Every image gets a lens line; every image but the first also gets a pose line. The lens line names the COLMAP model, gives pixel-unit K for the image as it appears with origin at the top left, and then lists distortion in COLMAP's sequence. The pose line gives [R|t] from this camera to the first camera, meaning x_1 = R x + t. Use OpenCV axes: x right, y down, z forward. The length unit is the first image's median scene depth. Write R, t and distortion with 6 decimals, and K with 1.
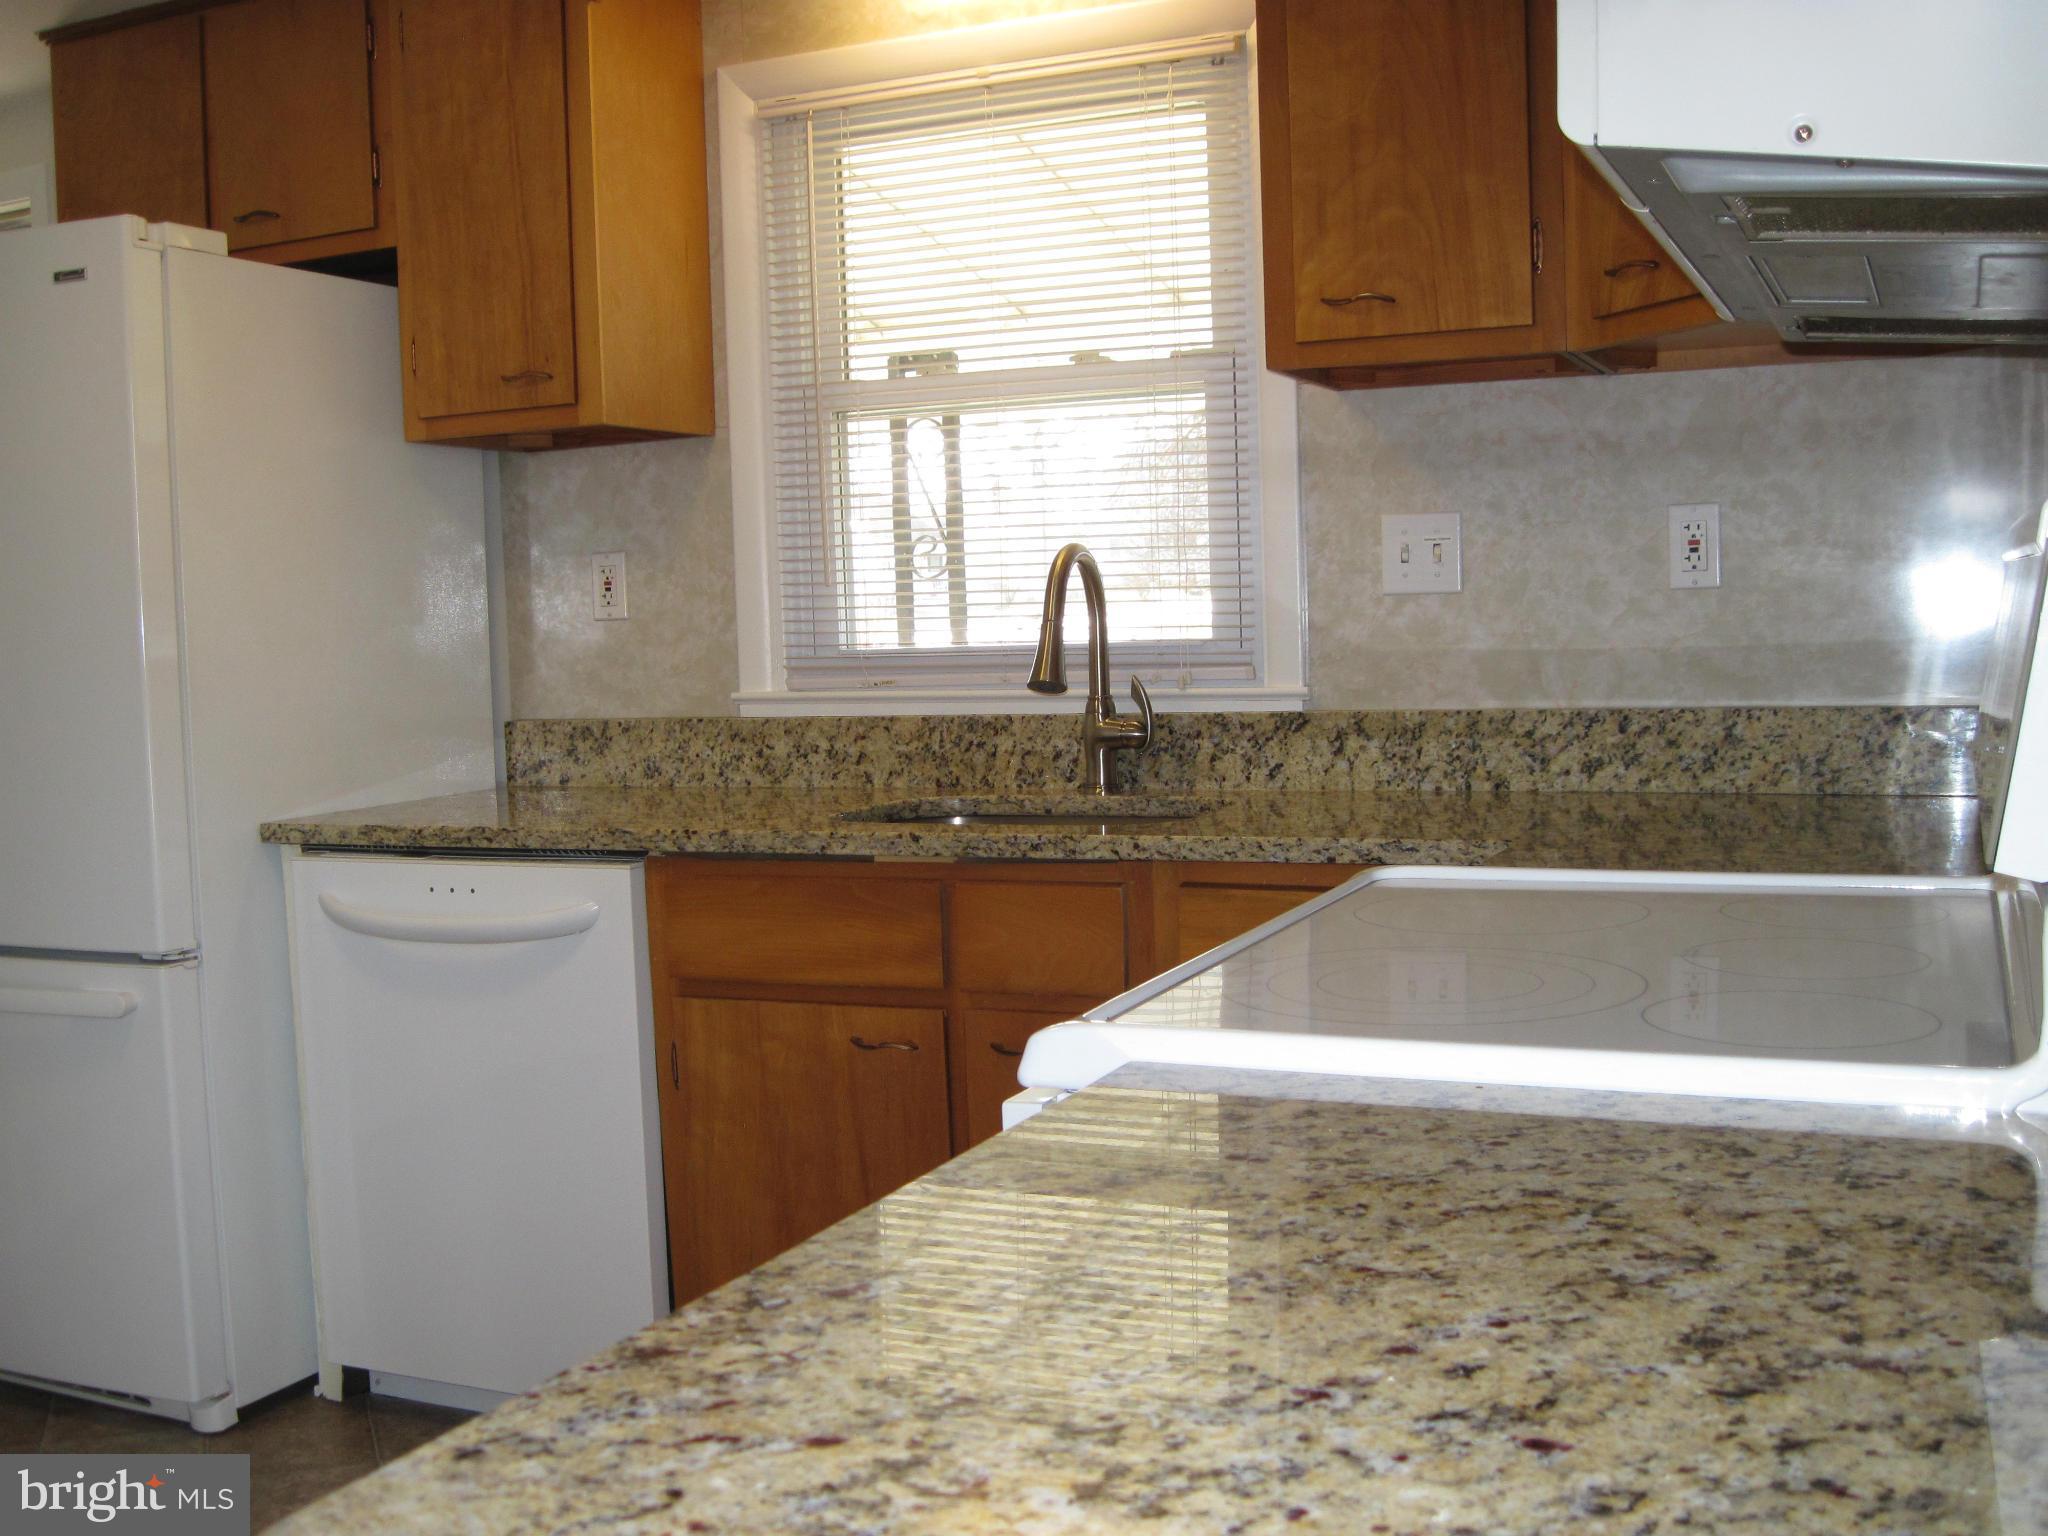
lens RADIAL K [[2113.7, 0, 1002.4], [0, 2113.7, 818.9], [0, 0, 1]] dist [-0.103420, 0.025150]
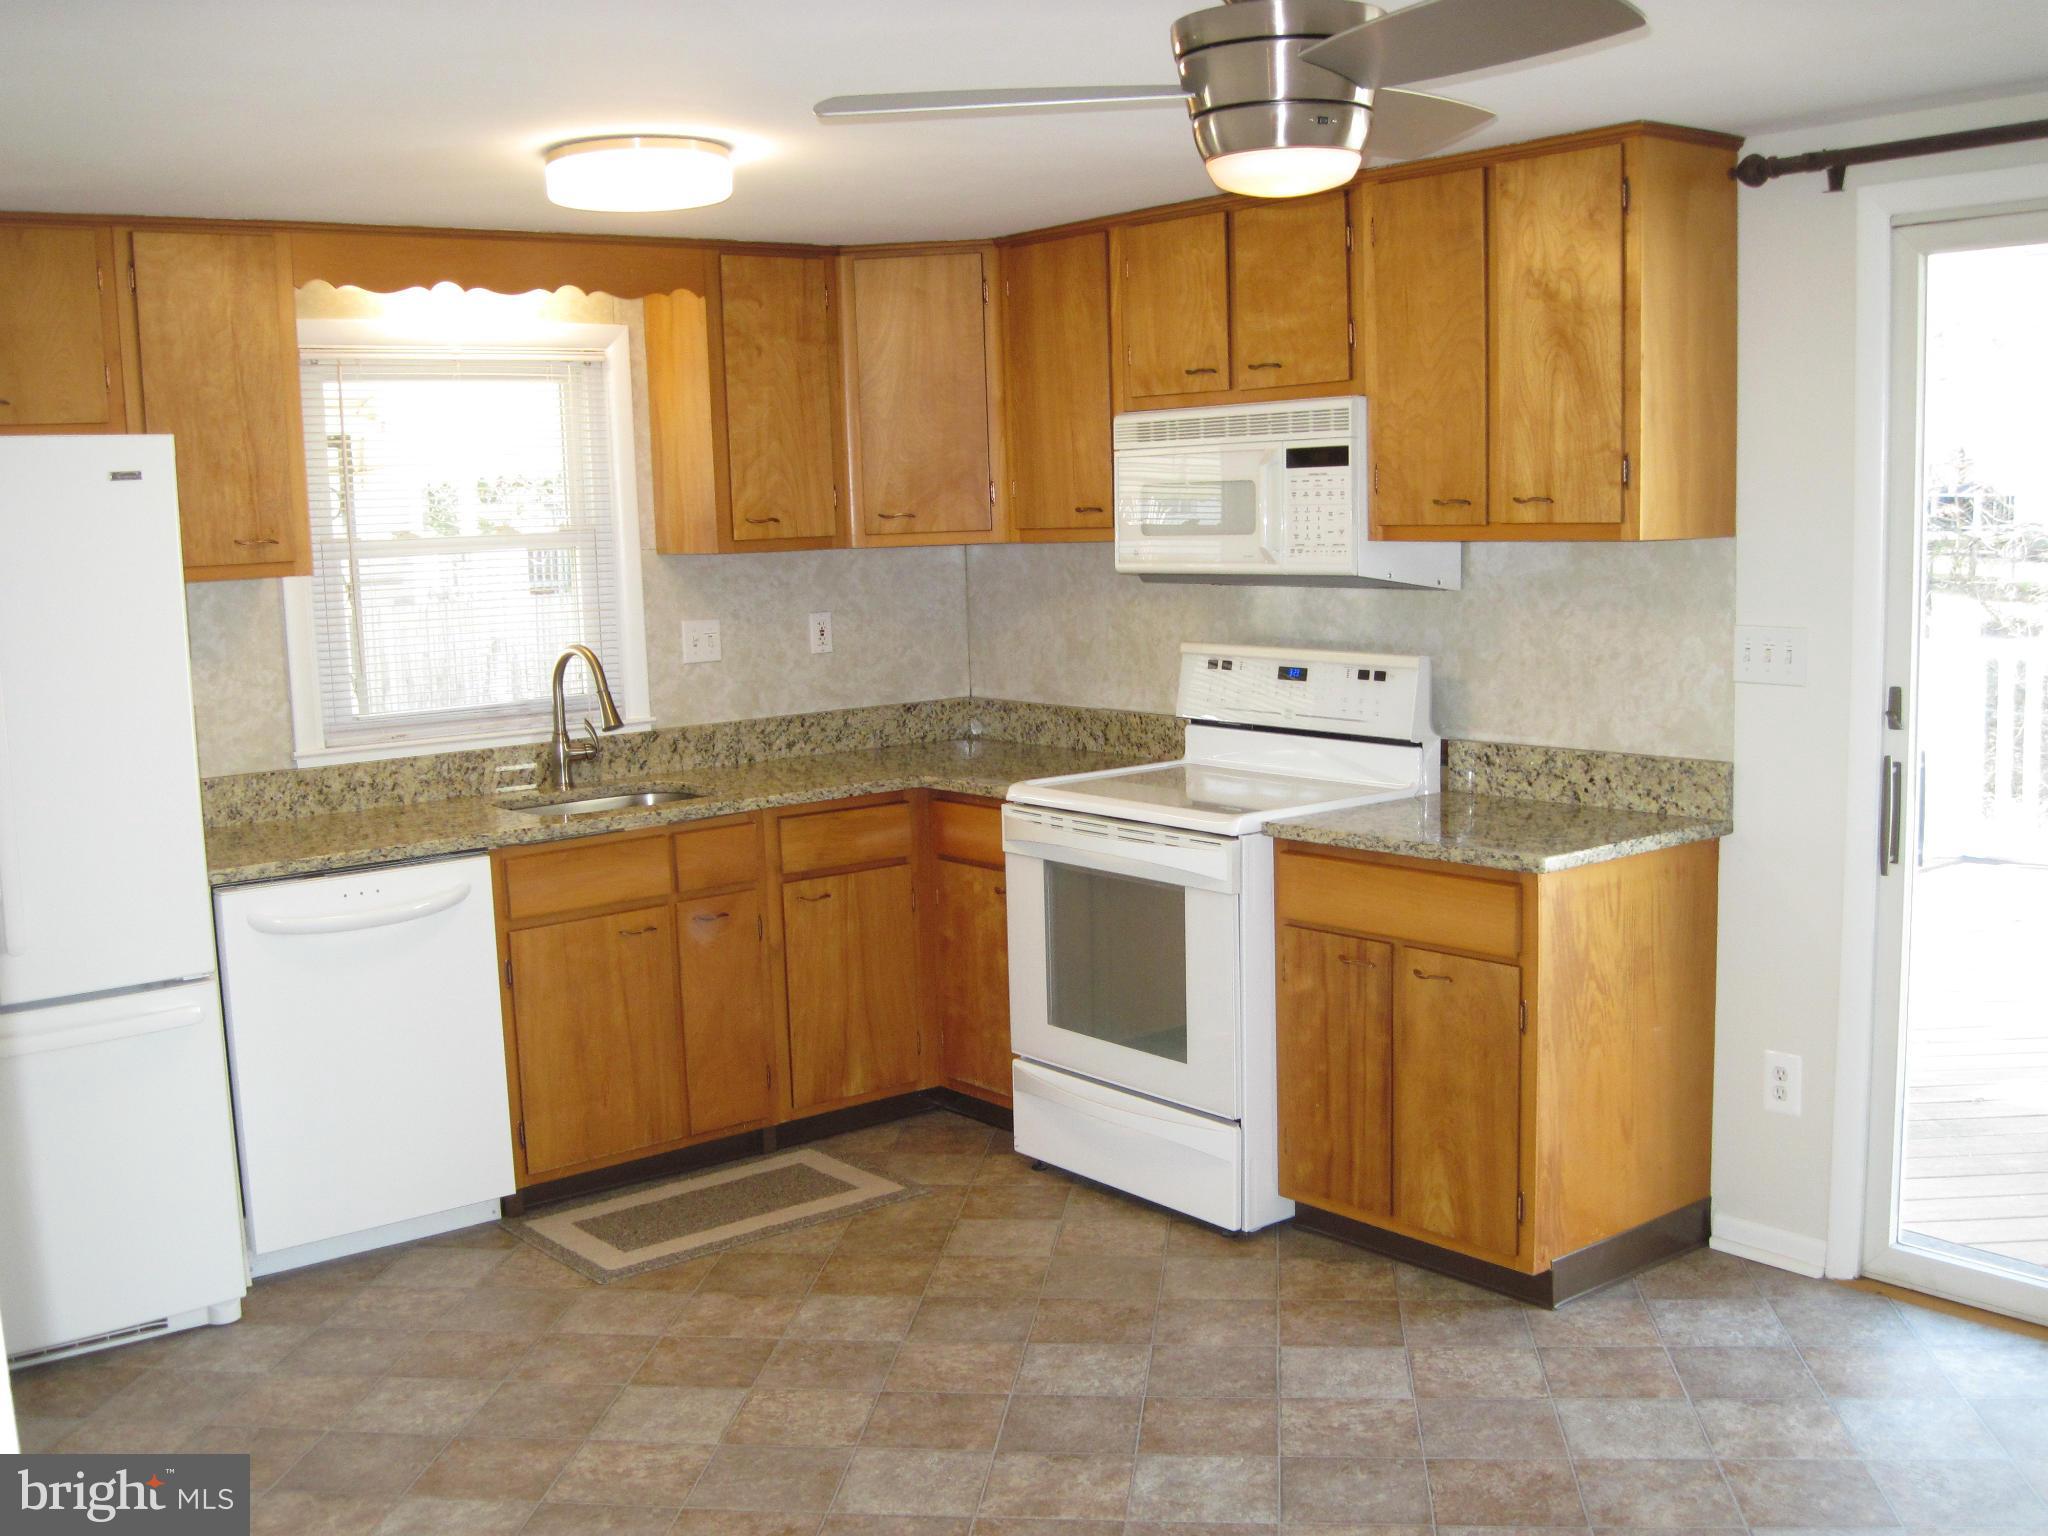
lens RADIAL K [[2113.7, 0, 1002.4], [0, 2113.7, 818.9], [0, 0, 1]] dist [-0.103420, 0.025150]
pose [[0.458168, -0.116667, 0.881176, -1.340577], [0.104240, 0.991561, 0.077082, -0.085016], [-0.882732, 0.056537, 0.466463, -0.105045]]
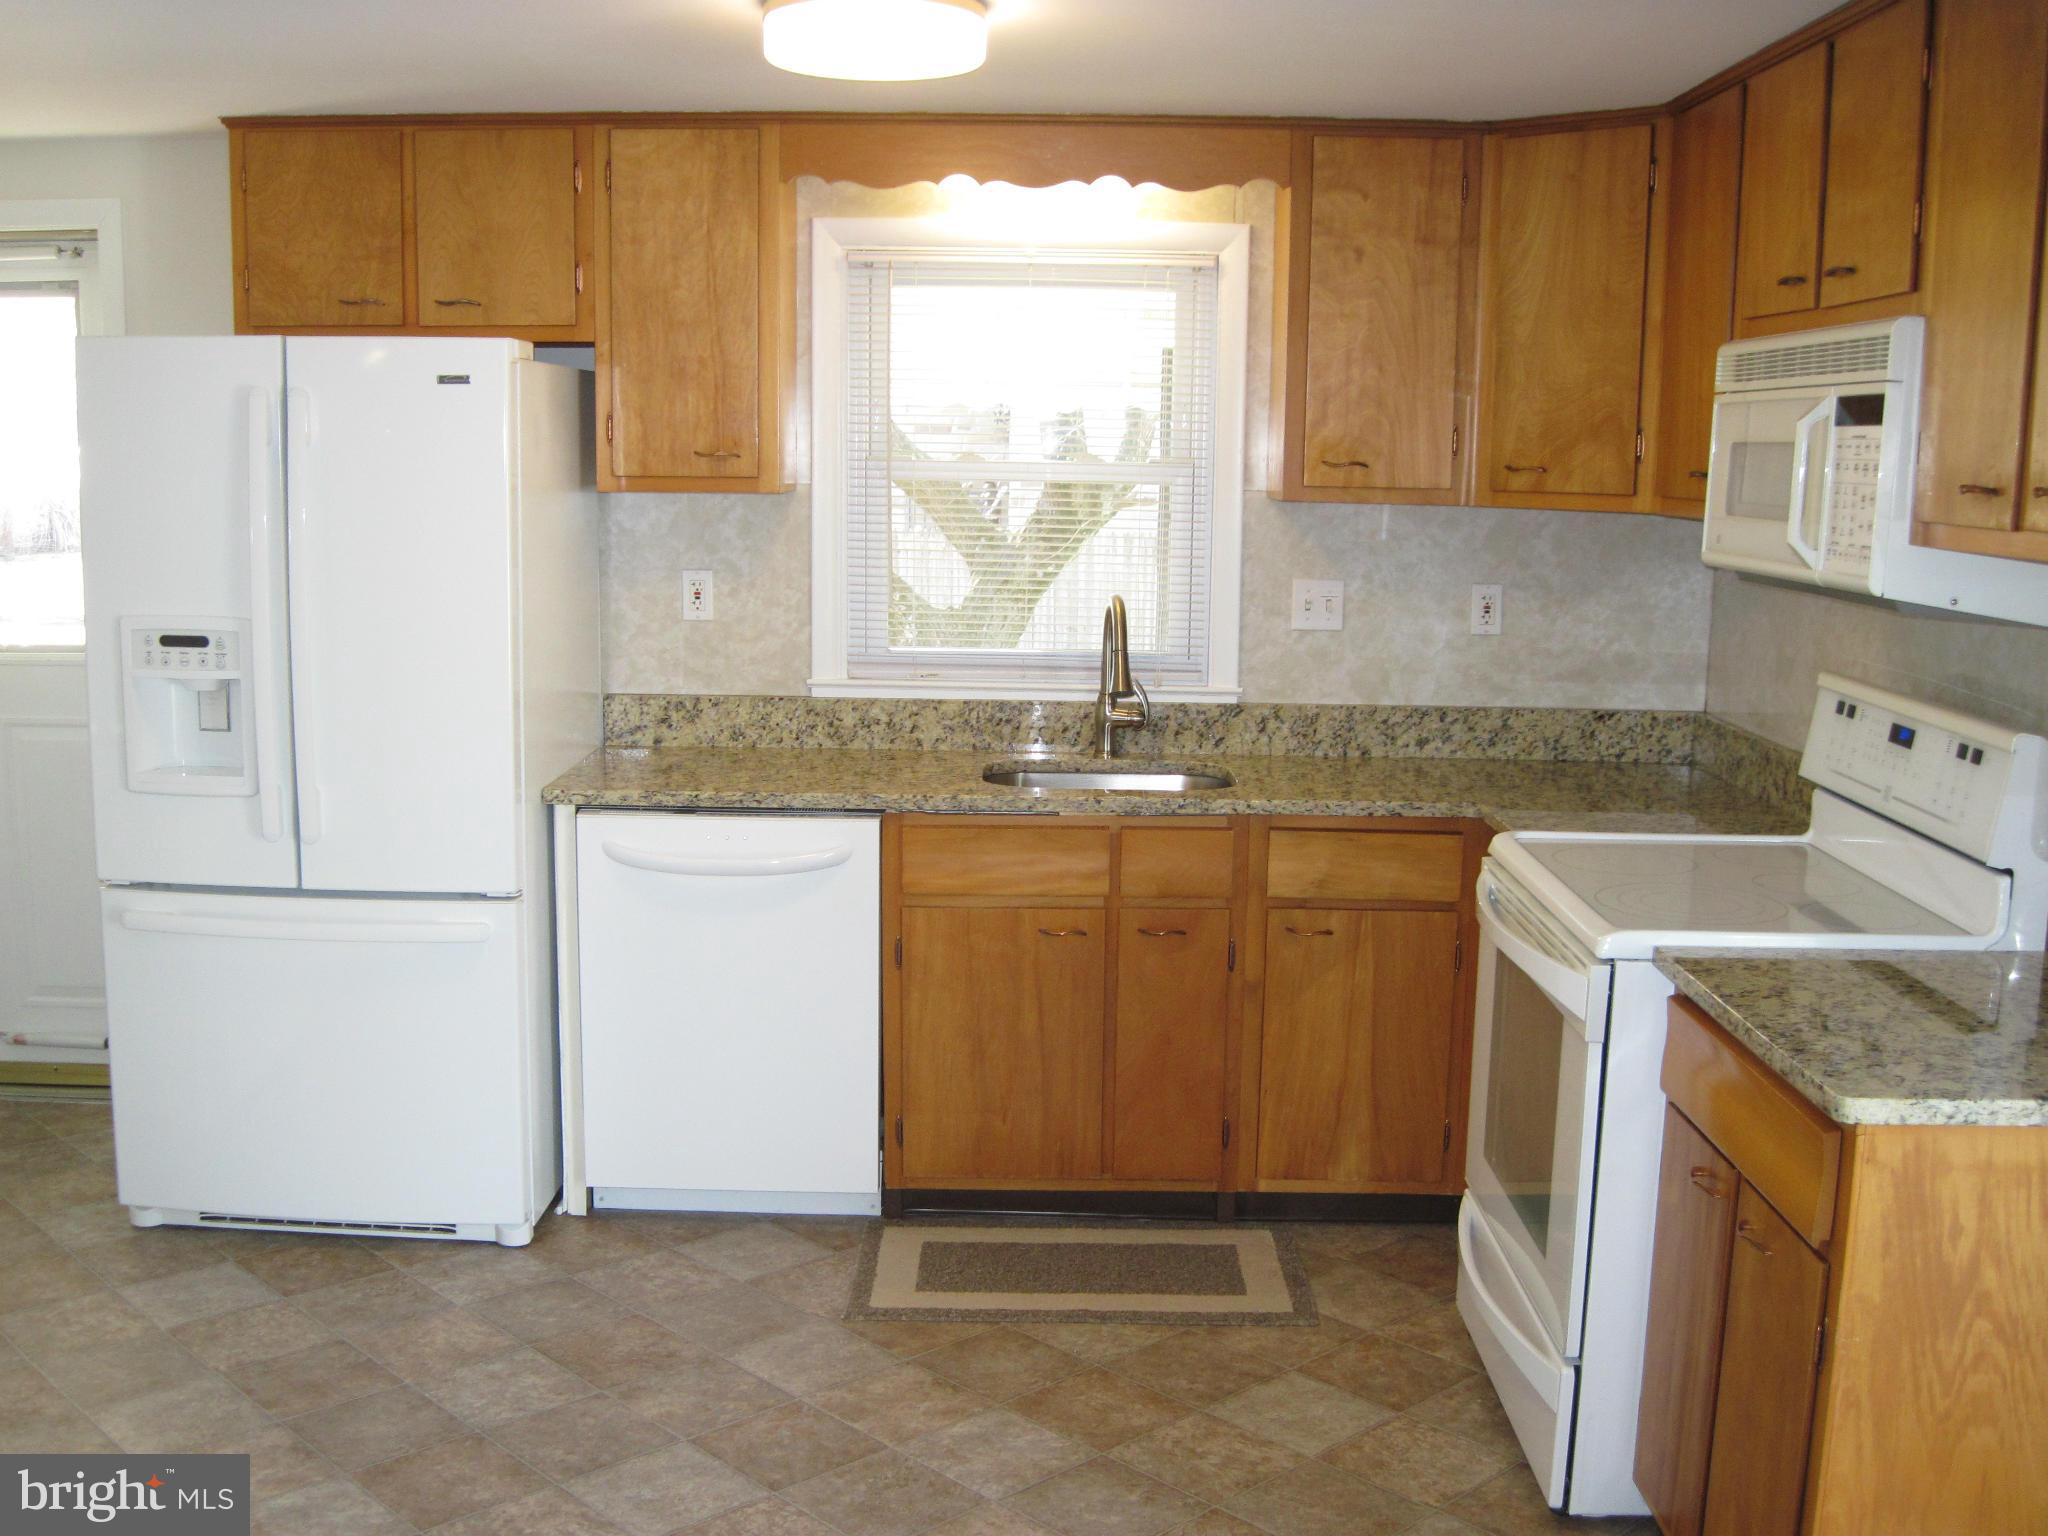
lens RADIAL K [[2113.7, 0, 1002.4], [0, 2113.7, 818.9], [0, 0, 1]] dist [-0.103420, 0.025150]
pose [[0.917664, -0.026714, 0.396459, -0.638073], [-0.003624, 0.997133, 0.075577, -0.083993], [-0.397342, -0.070791, 0.914936, -0.353744]]
